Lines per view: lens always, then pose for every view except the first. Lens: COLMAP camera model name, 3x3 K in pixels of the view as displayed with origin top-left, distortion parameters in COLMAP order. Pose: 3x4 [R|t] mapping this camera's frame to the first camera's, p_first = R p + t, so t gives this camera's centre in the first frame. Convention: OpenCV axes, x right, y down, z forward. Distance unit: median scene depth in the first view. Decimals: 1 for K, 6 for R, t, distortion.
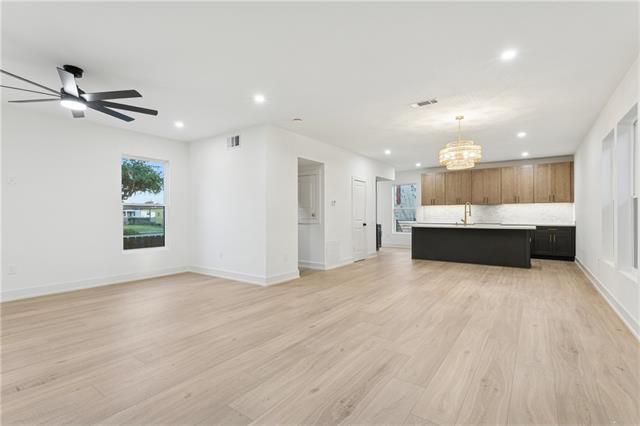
lens RADIAL K [[309.2, 0, 320.0], [0, 309.2, 213.0], [0, 0, 1]] dist [0.000428, 0.000107]
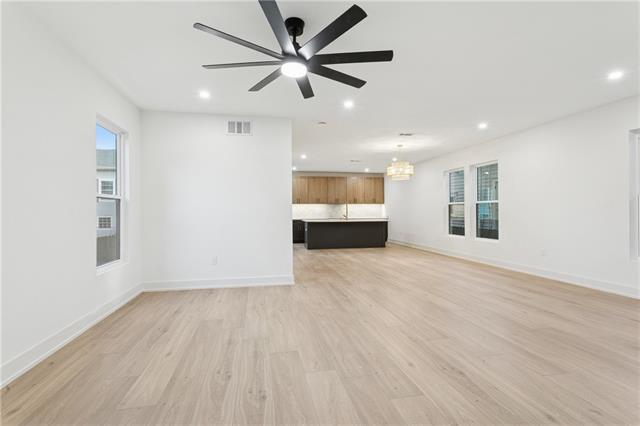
lens RADIAL K [[306.4, 0, 320.0], [0, 306.4, 213.0], [0, 0, 1]] dist [0.001255, 0.000023]
pose [[0.688003, -0.003952, 0.725697, -0.521410], [-0.002309, 0.999968, 0.007634, 0.000936], [-0.725704, -0.006928, 0.687972, 0.168170]]
